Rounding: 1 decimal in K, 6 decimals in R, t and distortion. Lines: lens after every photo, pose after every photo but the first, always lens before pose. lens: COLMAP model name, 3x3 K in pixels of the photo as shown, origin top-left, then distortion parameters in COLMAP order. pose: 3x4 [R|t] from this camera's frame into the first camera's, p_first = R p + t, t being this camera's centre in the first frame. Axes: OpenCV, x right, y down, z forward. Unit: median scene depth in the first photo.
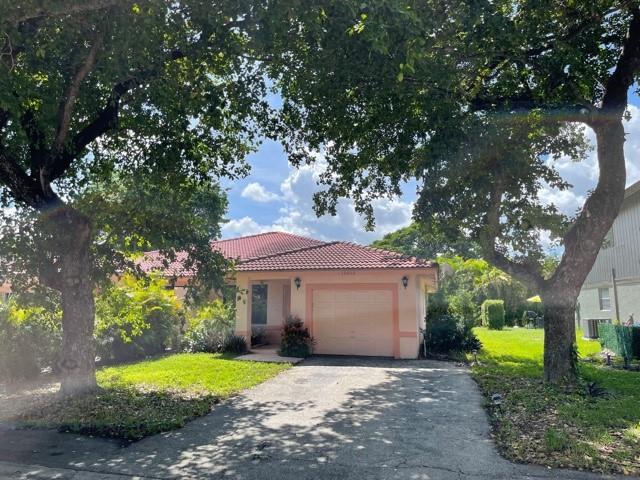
lens RADIAL K [[484.1, 0, 318.0], [0, 484.1, 238.0], [0, 0, 1]] dist [0.032187, -0.033074]
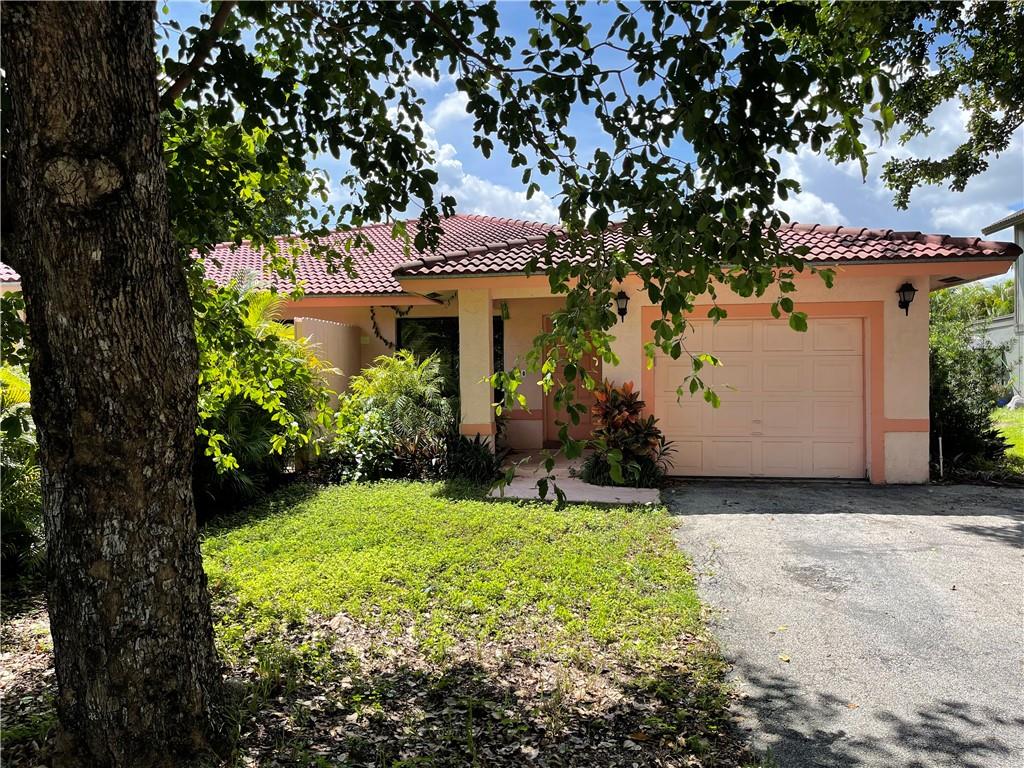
lens RADIAL K [[774.6, 0, 512.1], [0, 774.6, 388.3], [0, 0, 1]] dist [0.032187, -0.033074]
pose [[0.993769, -0.014992, 0.110450, -0.220593], [-0.002356, 0.987867, 0.155287, 0.067992], [-0.111438, -0.154580, 0.981675, 0.403251]]
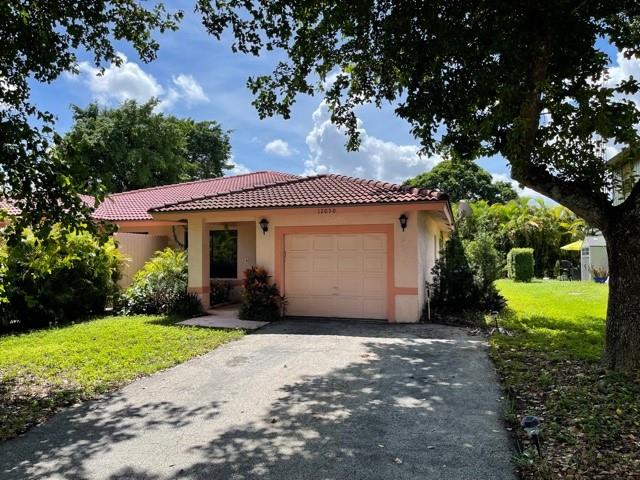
lens RADIAL K [[484.1, 0, 321.8], [0, 484.1, 241.7], [0, 0, 1]] dist [0.032187, -0.033074]
pose [[0.999027, -0.008969, -0.043187, 0.088541], [0.013439, 0.994450, 0.104347, 0.043317], [0.042011, -0.104826, 0.993603, 0.258245]]
